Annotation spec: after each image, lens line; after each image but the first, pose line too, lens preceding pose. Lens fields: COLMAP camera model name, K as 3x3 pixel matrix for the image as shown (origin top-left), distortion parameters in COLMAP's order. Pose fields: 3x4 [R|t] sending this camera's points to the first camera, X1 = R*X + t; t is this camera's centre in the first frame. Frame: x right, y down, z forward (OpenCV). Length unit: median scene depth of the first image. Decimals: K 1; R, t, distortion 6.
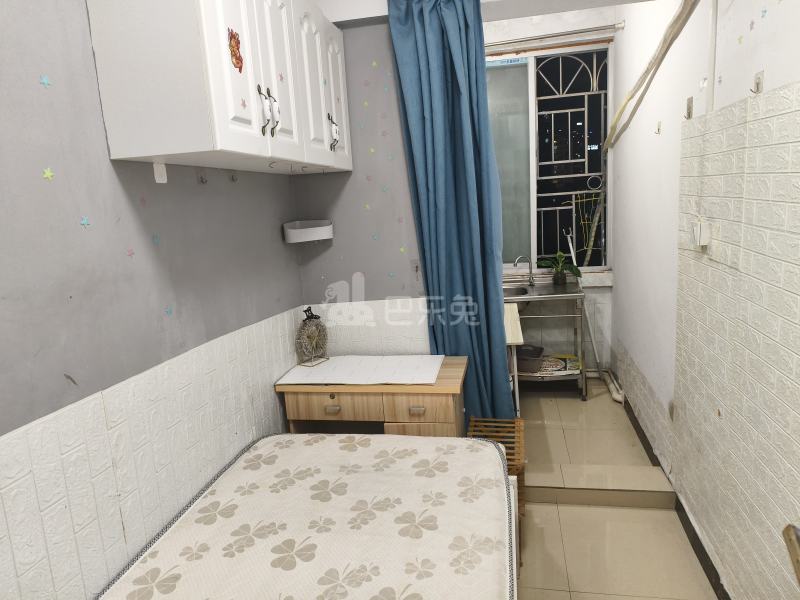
lens RADIAL K [[535.4, 0, 399.0], [0, 535.4, 295.3], [0, 0, 1]] dist [0.007581, -0.005351]
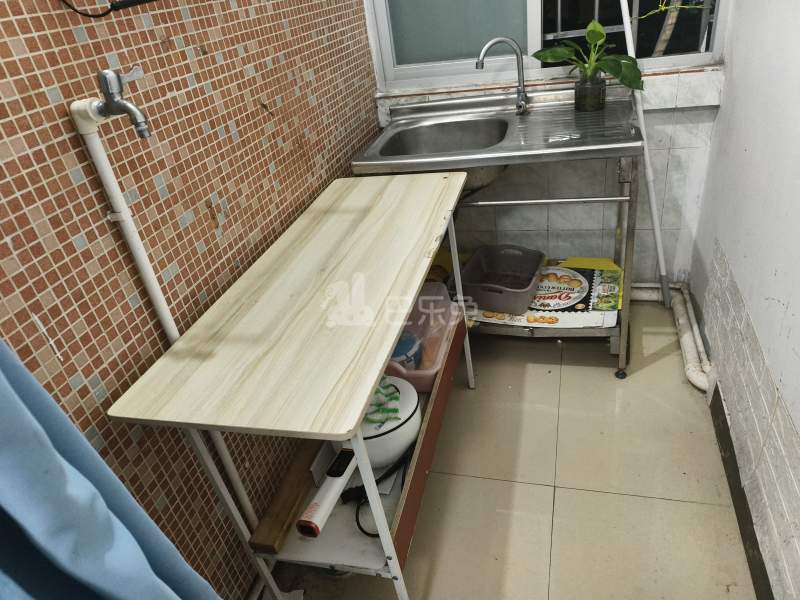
lens RADIAL K [[549.1, 0, 400.0], [0, 549.1, 300.0], [0, 0, 1]] dist [-0.006324, -0.005497]
pose [[0.994783, -0.020091, -0.100015, 0.189689], [0.054779, 0.932277, 0.357574, -0.040890], [0.086058, -0.361187, 0.928514, 0.526458]]
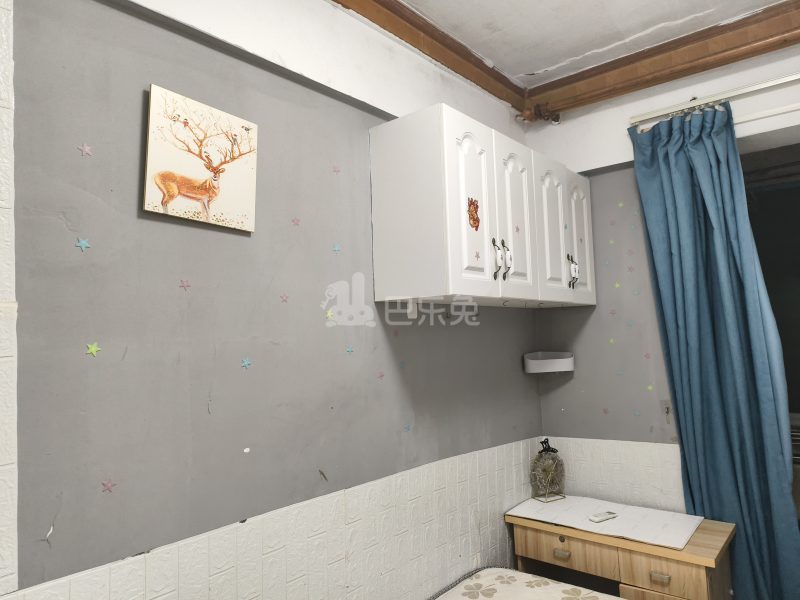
lens RADIAL K [[535.4, 0, 399.0], [0, 535.4, 295.3], [0, 0, 1]] dist [0.007581, -0.005351]
pose [[0.876621, -0.000642, -0.481182, 0.082994], [-0.107668, 0.974382, -0.197451, -0.013701], [0.468982, 0.224898, 0.854094, -0.044319]]
